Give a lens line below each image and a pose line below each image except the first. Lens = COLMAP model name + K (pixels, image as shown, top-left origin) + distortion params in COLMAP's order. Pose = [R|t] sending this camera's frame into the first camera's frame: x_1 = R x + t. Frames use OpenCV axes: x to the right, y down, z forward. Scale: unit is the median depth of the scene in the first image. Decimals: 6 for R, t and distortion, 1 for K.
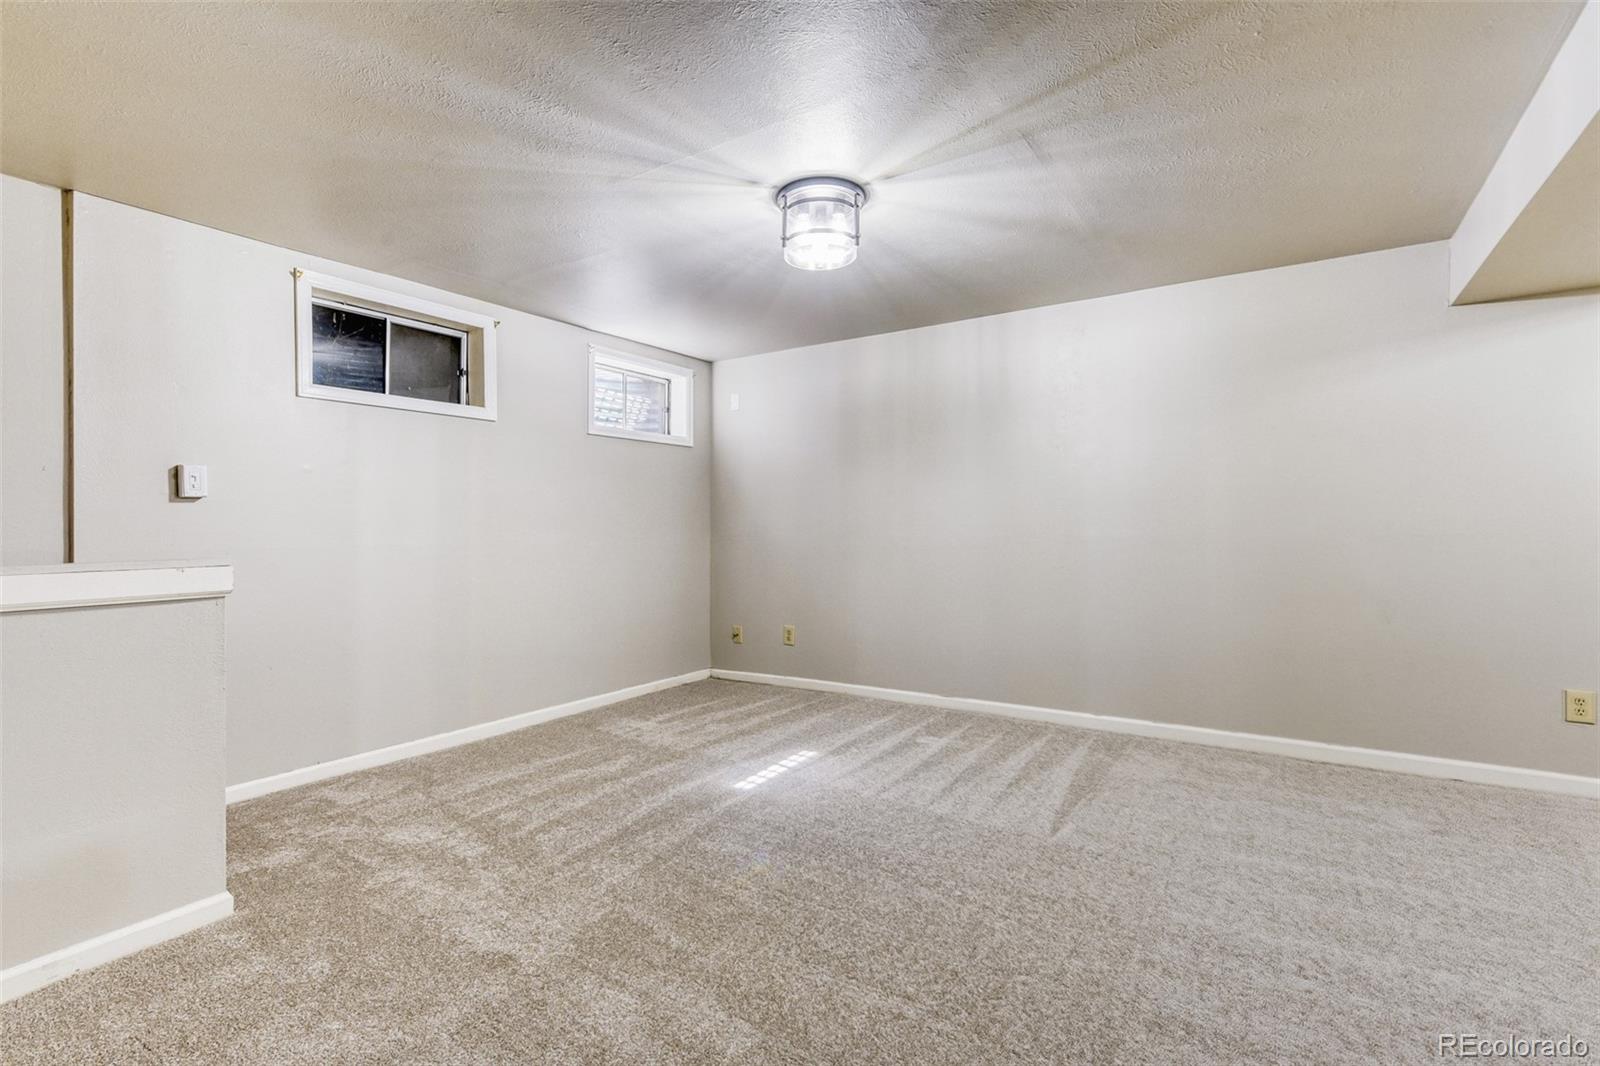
lens RADIAL K [[752.5, 0, 797.9], [0, 752.5, 532.6], [0, 0, 1]] dist [0.013604, -0.000176]
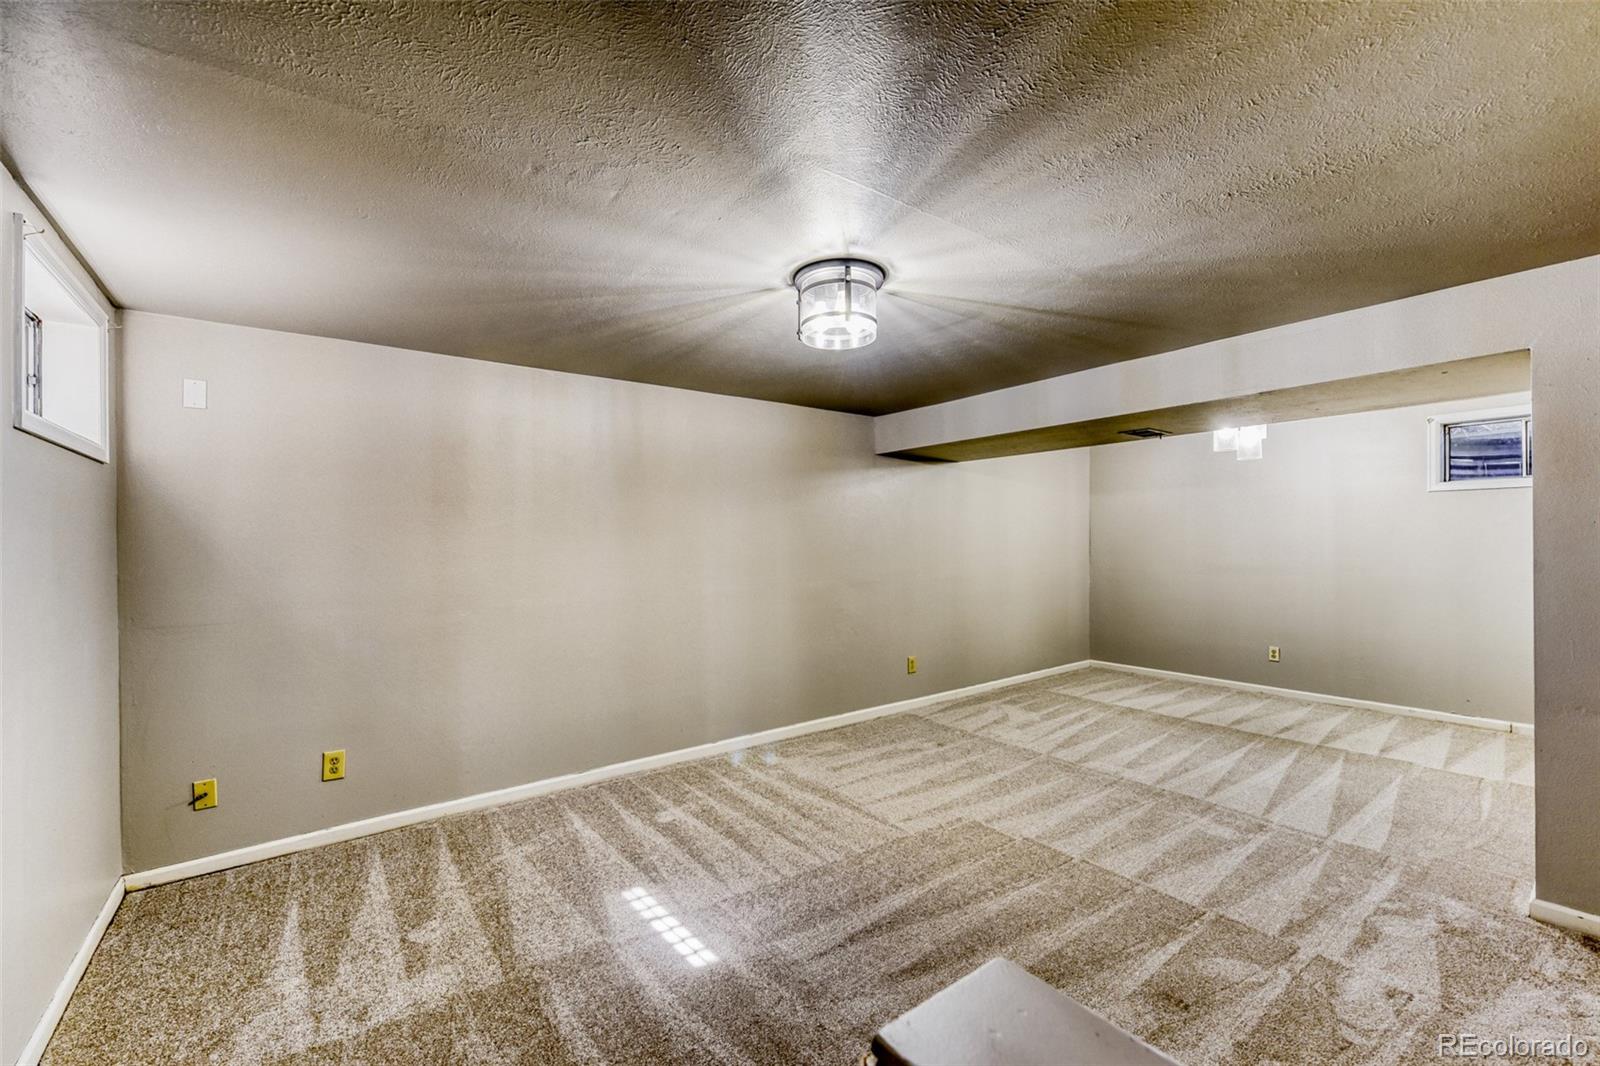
lens RADIAL K [[662.5, 0, 802.3], [0, 662.5, 547.7], [0, 0, 1]] dist [0.000963, 0.000134]
pose [[0.331712, -0.006115, 0.943361, -0.610864], [0.013221, 0.999911, 0.001833, -0.074576], [-0.943288, 0.011864, 0.331763, 0.587138]]
